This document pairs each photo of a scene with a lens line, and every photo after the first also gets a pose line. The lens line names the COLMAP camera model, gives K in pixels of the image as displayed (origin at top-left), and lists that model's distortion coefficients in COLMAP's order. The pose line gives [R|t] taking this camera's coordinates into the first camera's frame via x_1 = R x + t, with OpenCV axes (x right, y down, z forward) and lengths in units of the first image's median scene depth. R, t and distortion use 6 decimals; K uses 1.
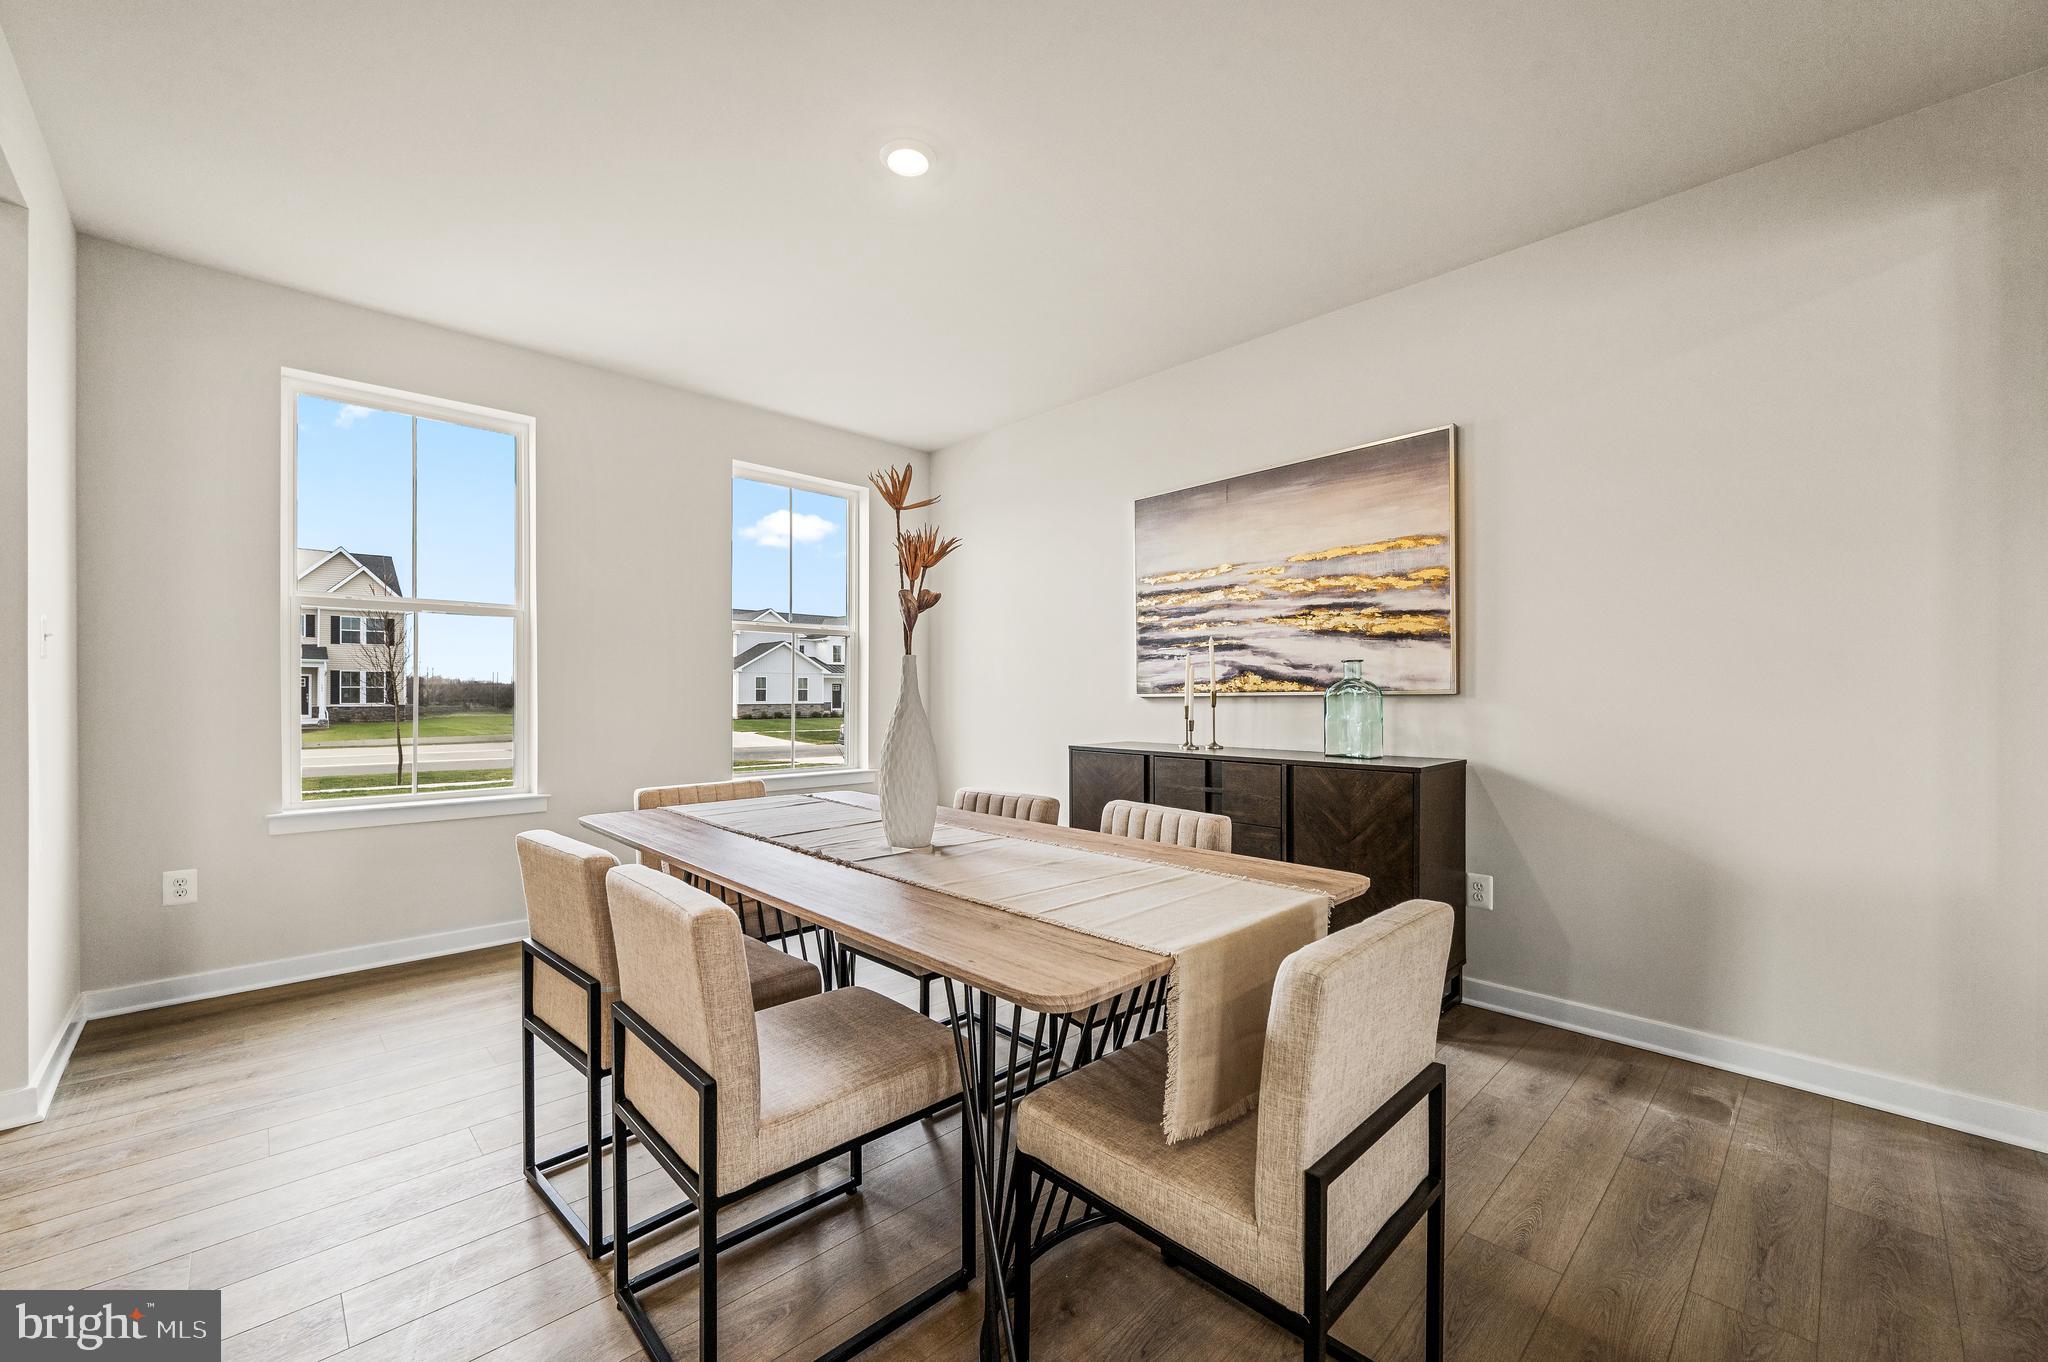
lens RADIAL K [[809.7, 0, 1025.6], [0, 809.7, 692.7], [0, 0, 1]] dist [-0.003319, -0.000006]
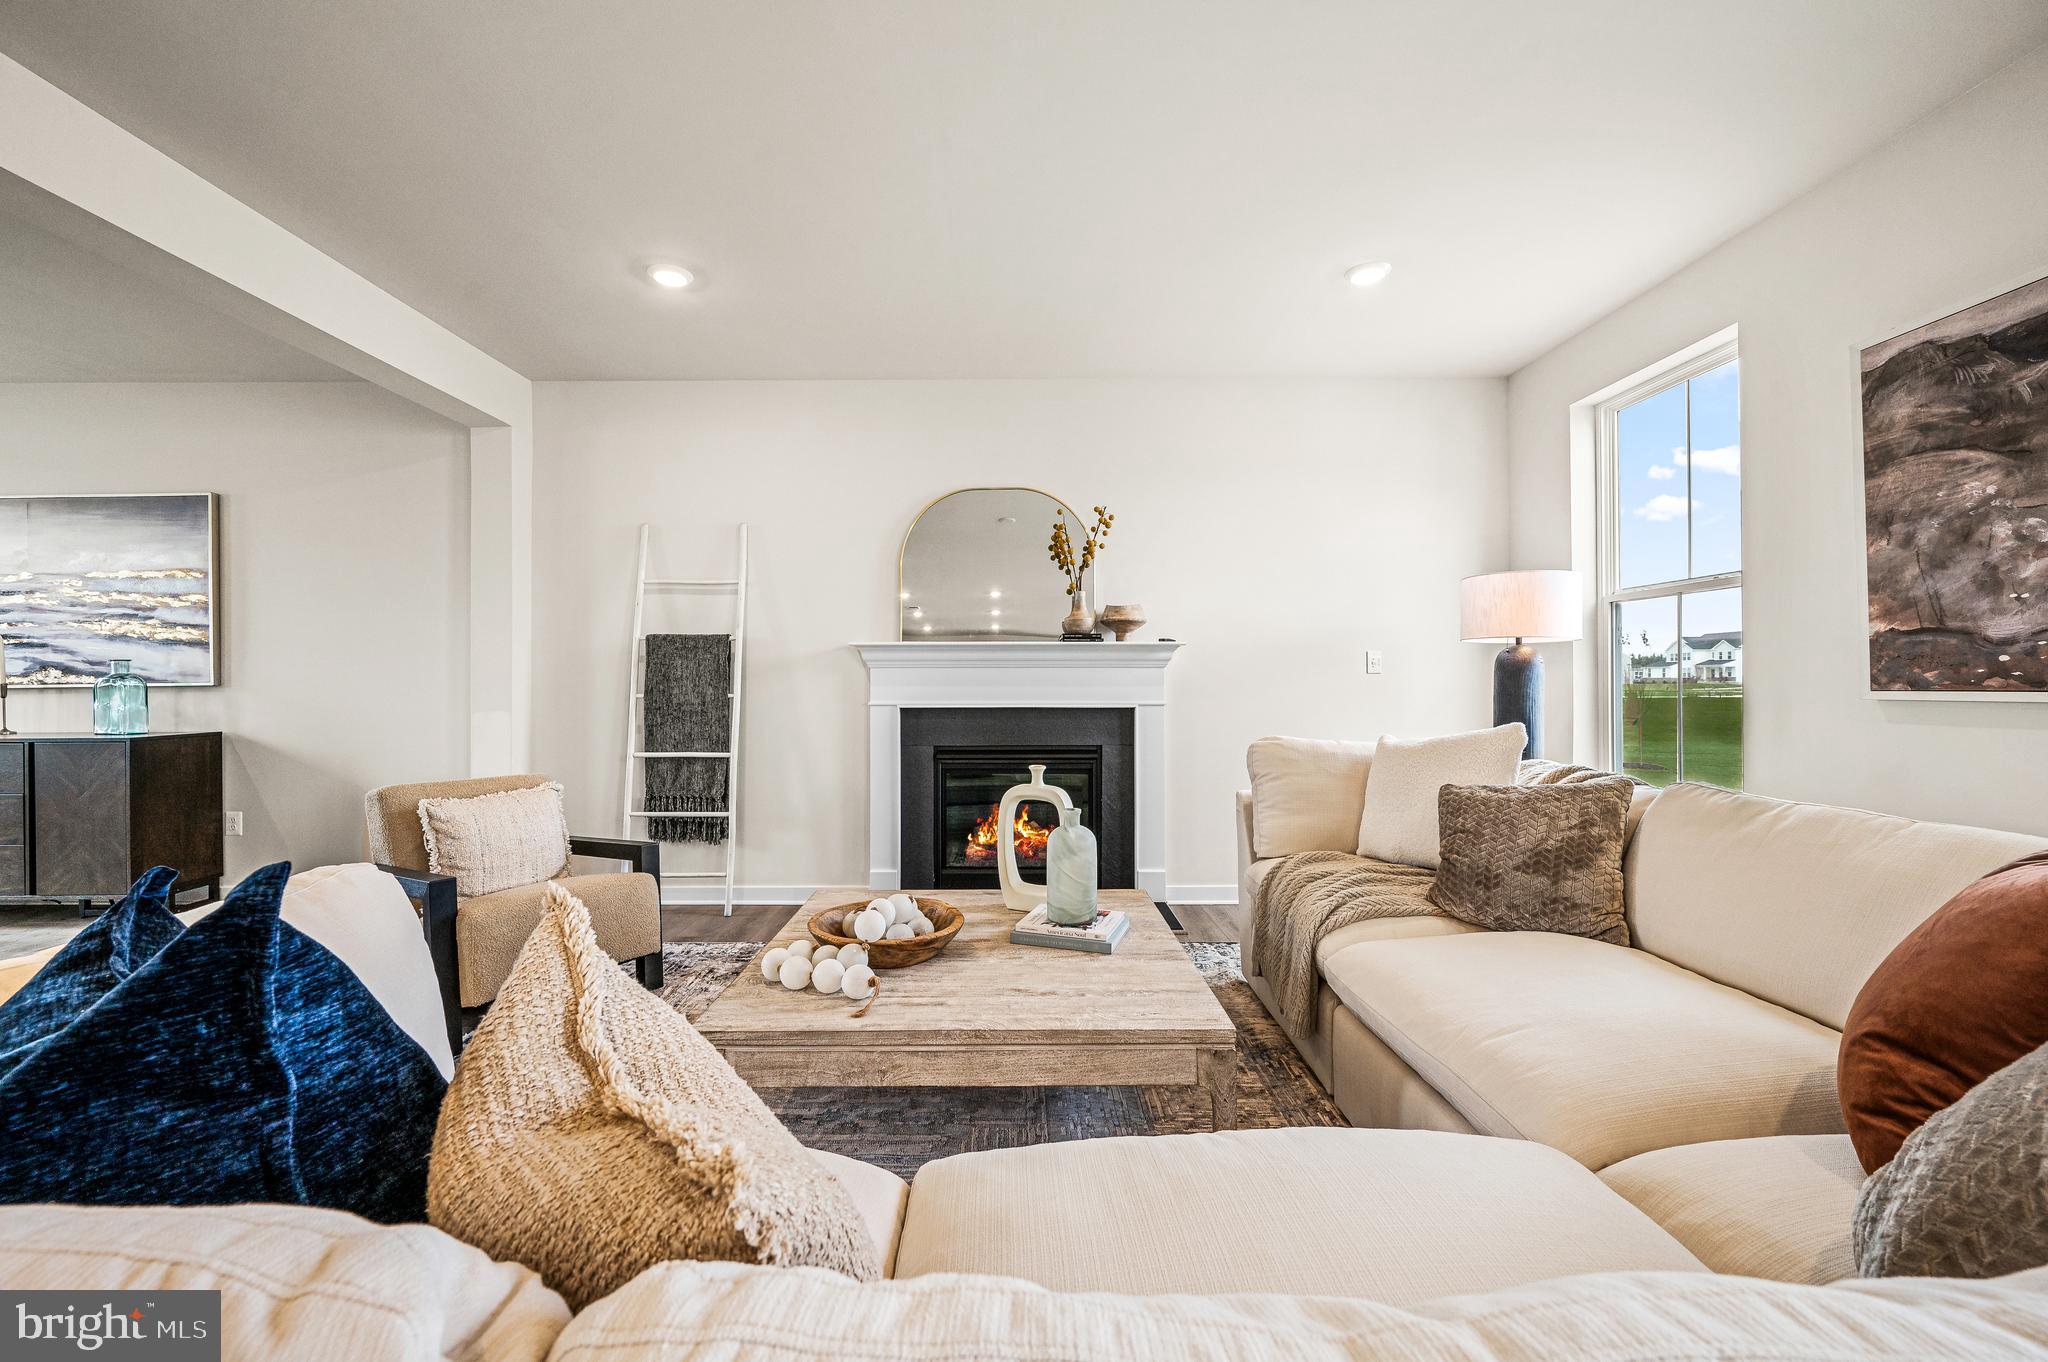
lens RADIAL K [[809.7, 0, 1014.0], [0, 809.7, 686.0], [0, 0, 1]] dist [-0.003319, -0.000006]
pose [[0.693912, -0.005537, 0.720038, 0.409538], [0.003430, 0.999985, 0.004384, 0.001233], [-0.720051, -0.000573, 0.693920, -0.813257]]
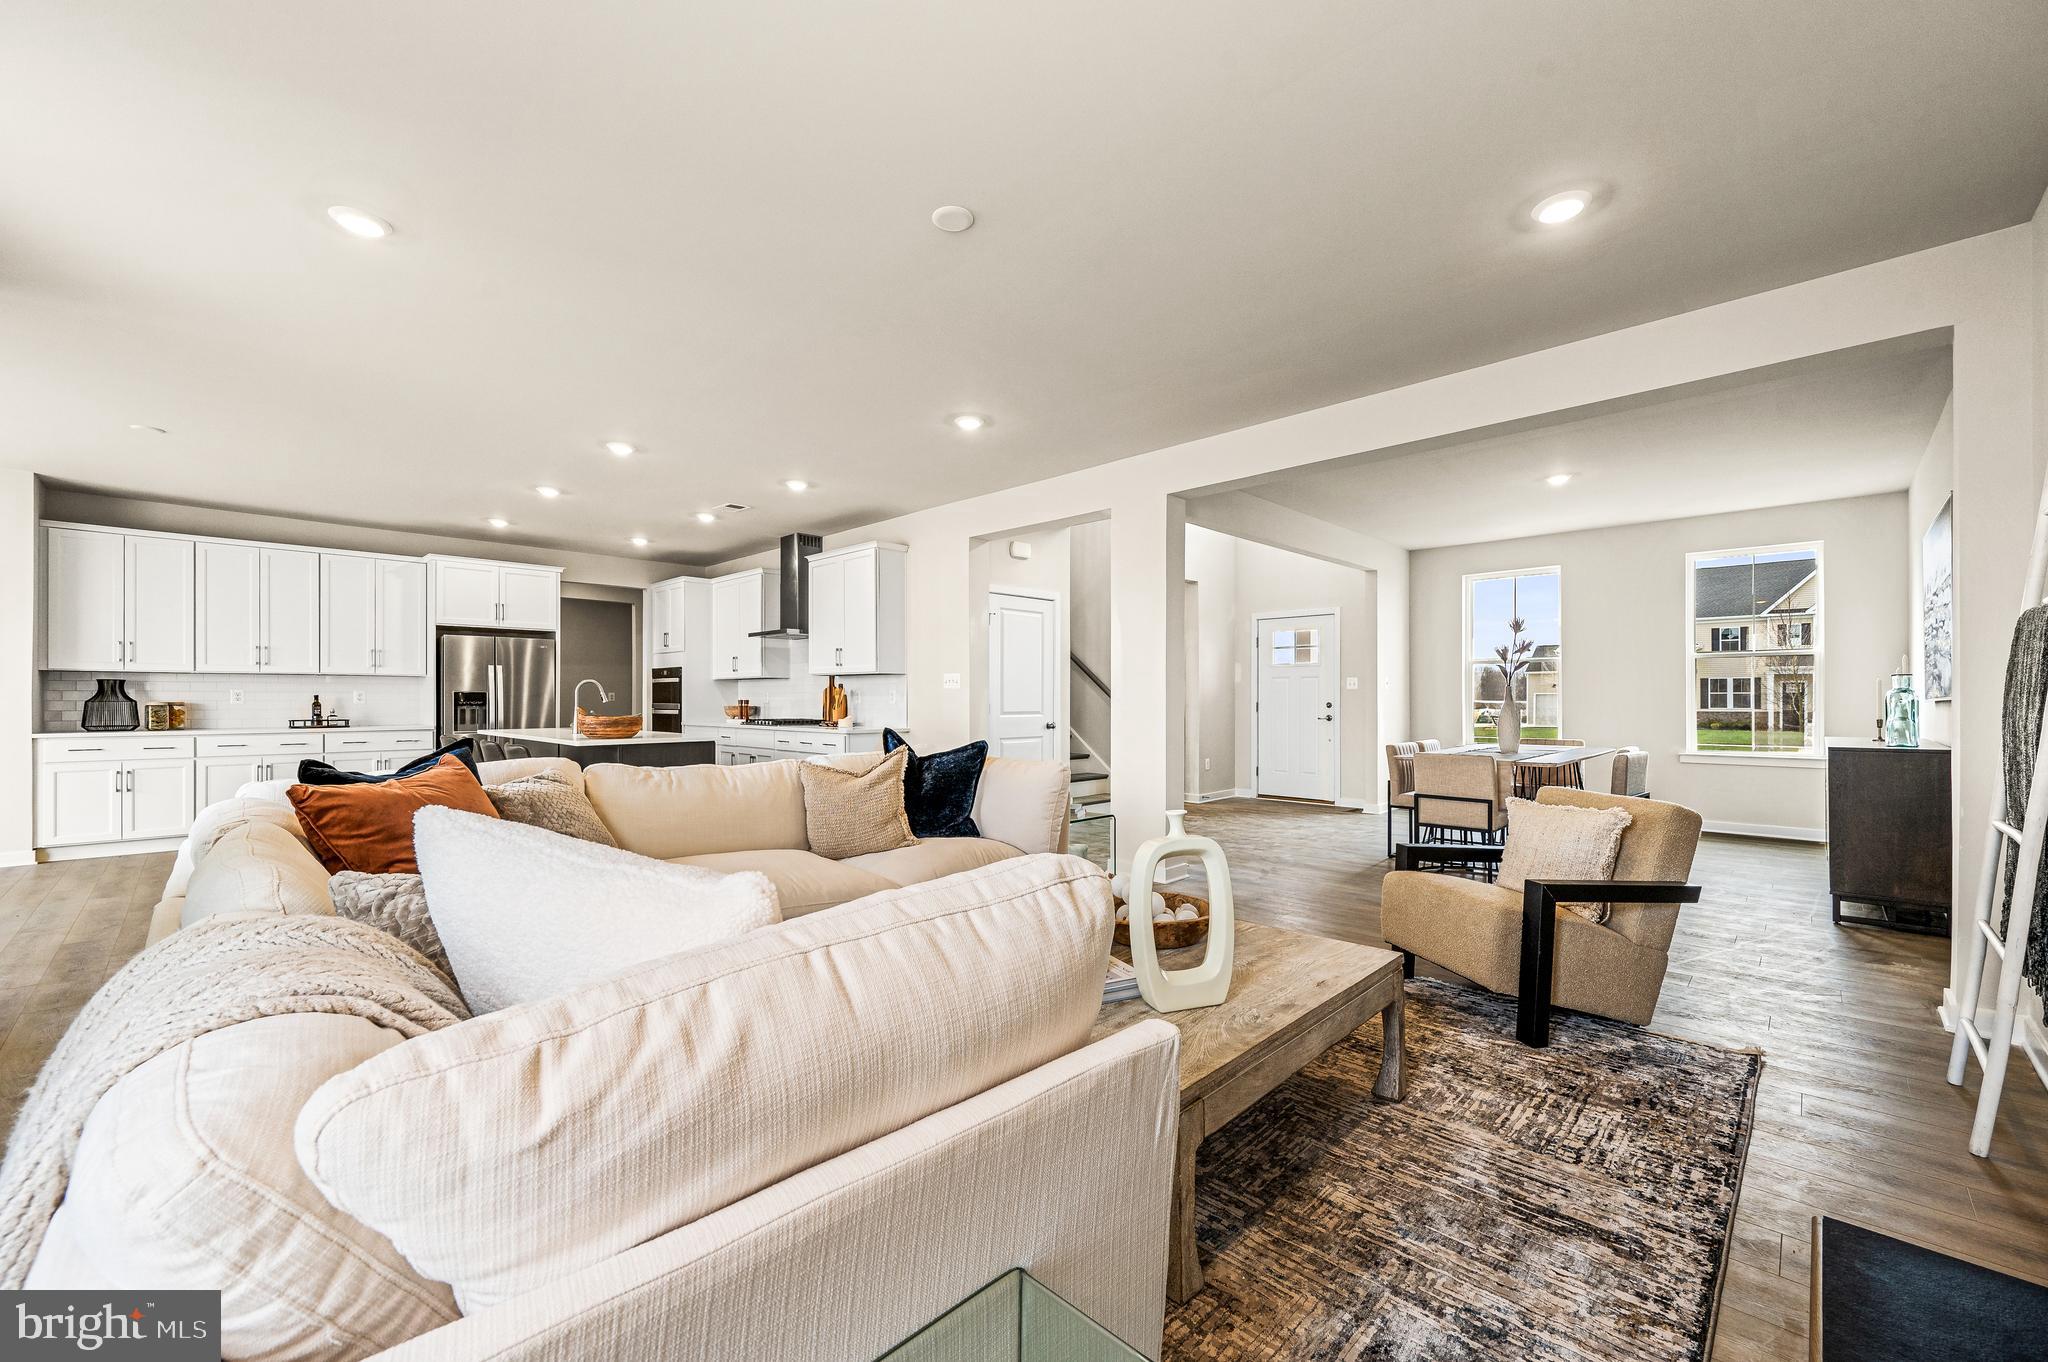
lens RADIAL K [[809.7, 0, 1030.6], [0, 809.7, 700.9], [0, 0, 1]] dist [-0.003319, -0.000006]
pose [[0.027341, 0.000298, -0.999626, 1.490543], [0.001872, 0.999998, 0.000350, 0.000149], [0.999624, -0.001881, 0.027340, -0.422155]]
